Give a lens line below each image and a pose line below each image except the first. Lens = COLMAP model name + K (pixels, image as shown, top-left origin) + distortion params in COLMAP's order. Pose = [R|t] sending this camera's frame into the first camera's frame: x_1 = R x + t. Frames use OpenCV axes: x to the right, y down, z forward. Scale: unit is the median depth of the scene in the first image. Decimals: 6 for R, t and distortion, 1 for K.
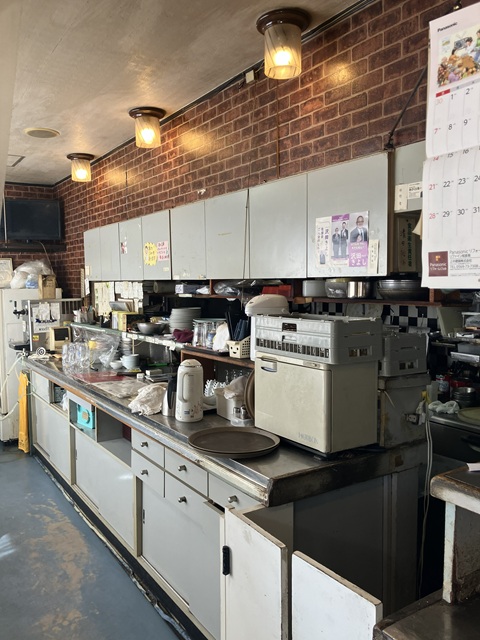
lens RADIAL K [[529.3, 0, 240.1], [0, 529.3, 320.5], [0, 0, 1]] dist [0.014291, 0.005260]
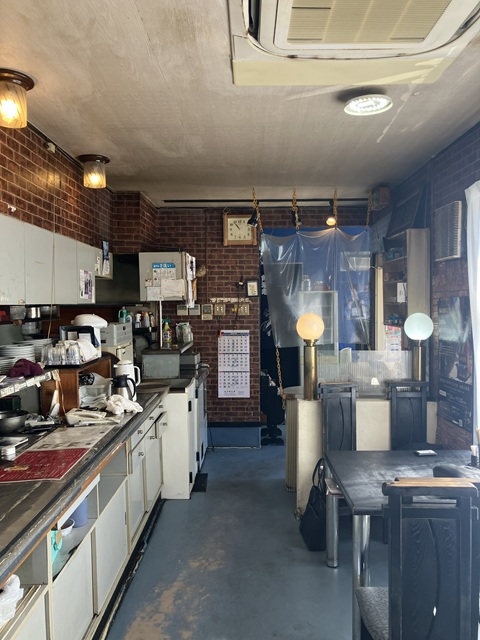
lens RADIAL K [[529.3, 0, 240.6], [0, 529.3, 321.1], [0, 0, 1]] dist [0.014291, 0.005260]
pose [[-0.823013, 0.004782, 0.568002, -1.024434], [0.068154, 0.993572, 0.090388, -0.119924], [-0.563919, 0.113103, -0.818049, 1.739692]]
